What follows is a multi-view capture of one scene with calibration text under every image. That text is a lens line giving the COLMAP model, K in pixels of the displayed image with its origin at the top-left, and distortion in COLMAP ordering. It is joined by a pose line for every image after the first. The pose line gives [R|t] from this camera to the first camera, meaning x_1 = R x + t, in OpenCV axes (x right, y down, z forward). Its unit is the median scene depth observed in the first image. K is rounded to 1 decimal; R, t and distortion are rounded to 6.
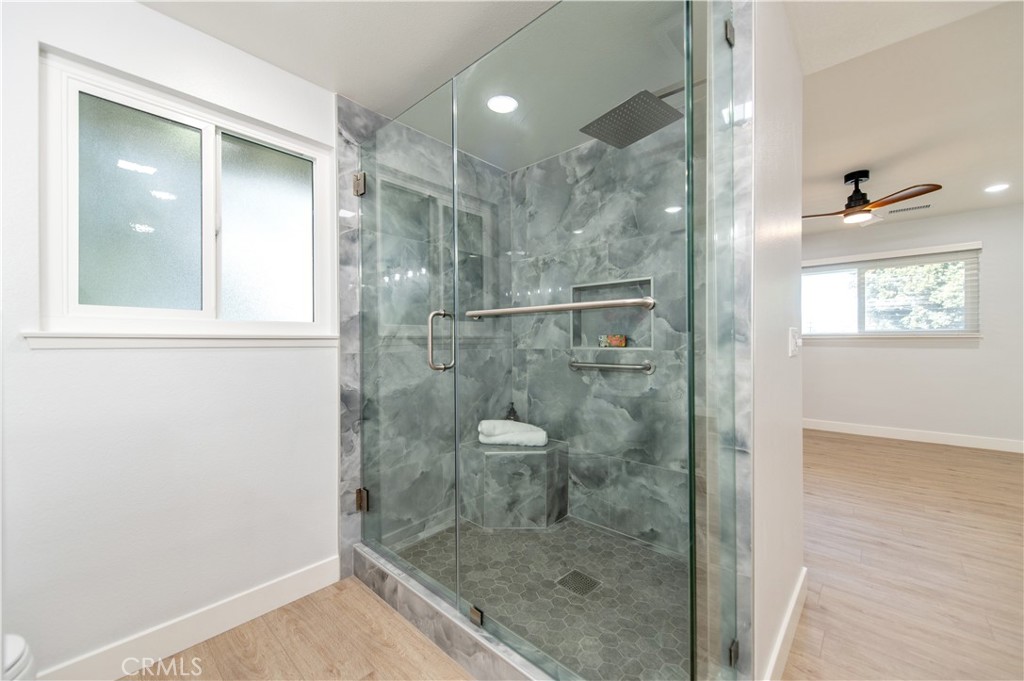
lens RADIAL K [[401.9, 0, 514.5], [0, 401.9, 339.8], [0, 0, 1]] dist [0.006719, -0.000185]
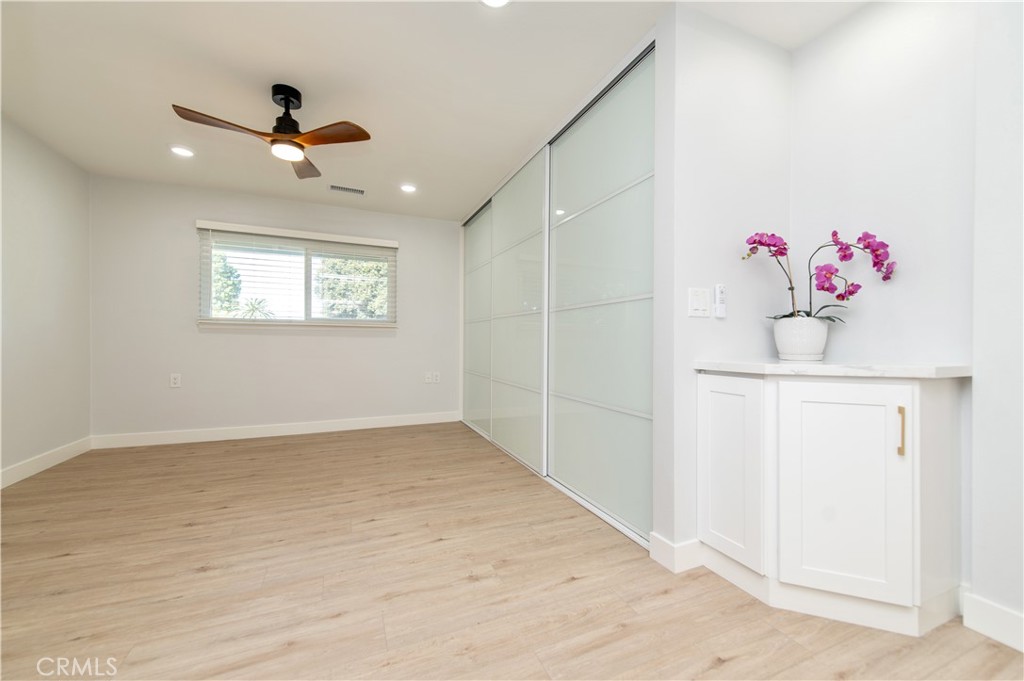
lens RADIAL K [[401.9, 0, 514.5], [0, 401.9, 339.8], [0, 0, 1]] dist [0.006719, -0.000185]
pose [[0.411039, 0.004249, 0.911608, 0.347963], [-0.006620, 0.999977, -0.001676, 0.040353], [-0.911594, -0.005345, 0.411058, 0.317793]]
